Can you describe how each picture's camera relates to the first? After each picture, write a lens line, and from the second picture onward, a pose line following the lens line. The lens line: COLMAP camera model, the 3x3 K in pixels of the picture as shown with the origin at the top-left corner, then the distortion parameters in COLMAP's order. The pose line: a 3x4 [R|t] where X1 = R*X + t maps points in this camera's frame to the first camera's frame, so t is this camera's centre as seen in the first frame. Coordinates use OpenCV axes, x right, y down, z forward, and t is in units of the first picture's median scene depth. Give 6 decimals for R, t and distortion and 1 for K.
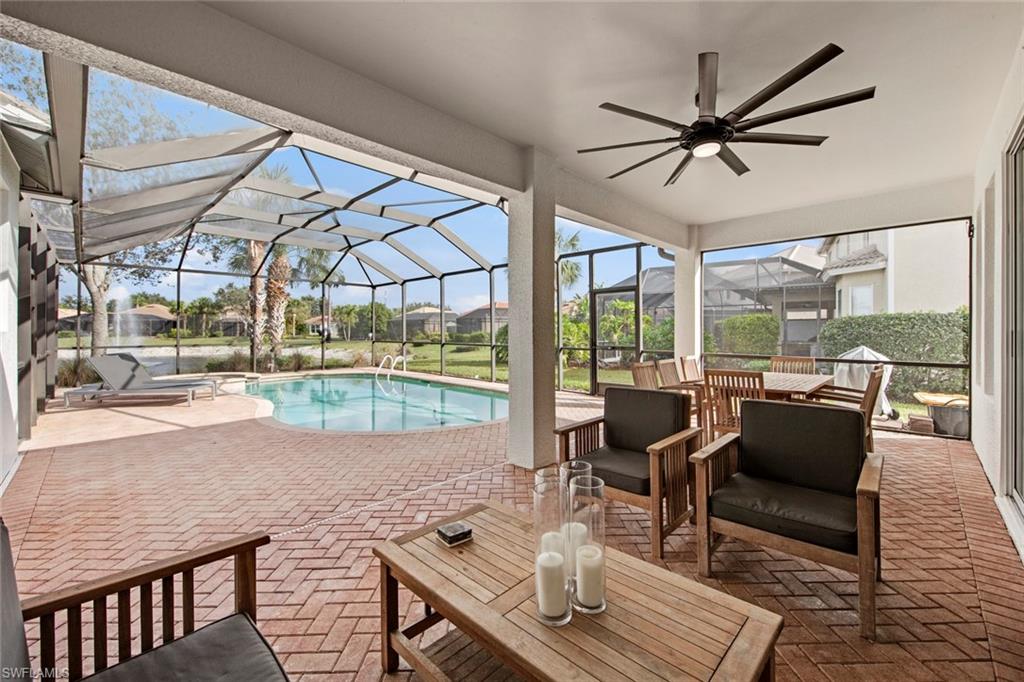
lens RADIAL K [[410.3, 0, 512.6], [0, 410.3, 332.8], [0, 0, 1]] dist [0.017564, -0.009207]
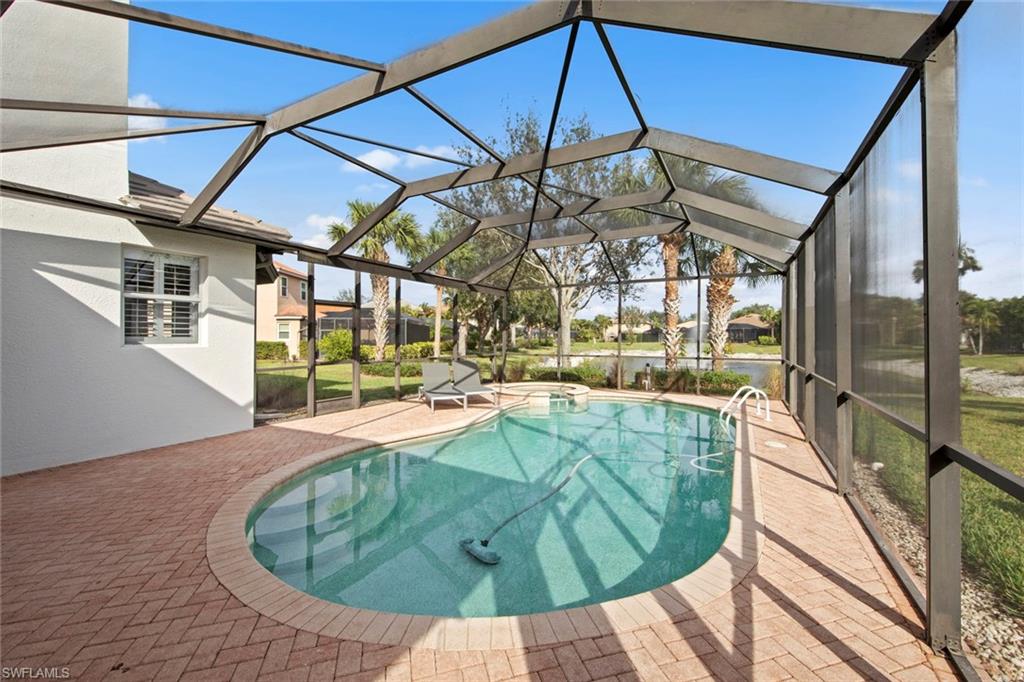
lens RADIAL K [[413.6, 0, 507.6], [0, 413.6, 337.0], [0, 0, 1]] dist [-0.000337, -0.000079]
pose [[0.279941, 0.000183, -0.960017, 0.167472], [-0.005974, 0.999981, -0.001552, -0.013182], [0.959999, 0.006170, 0.279937, 0.468993]]
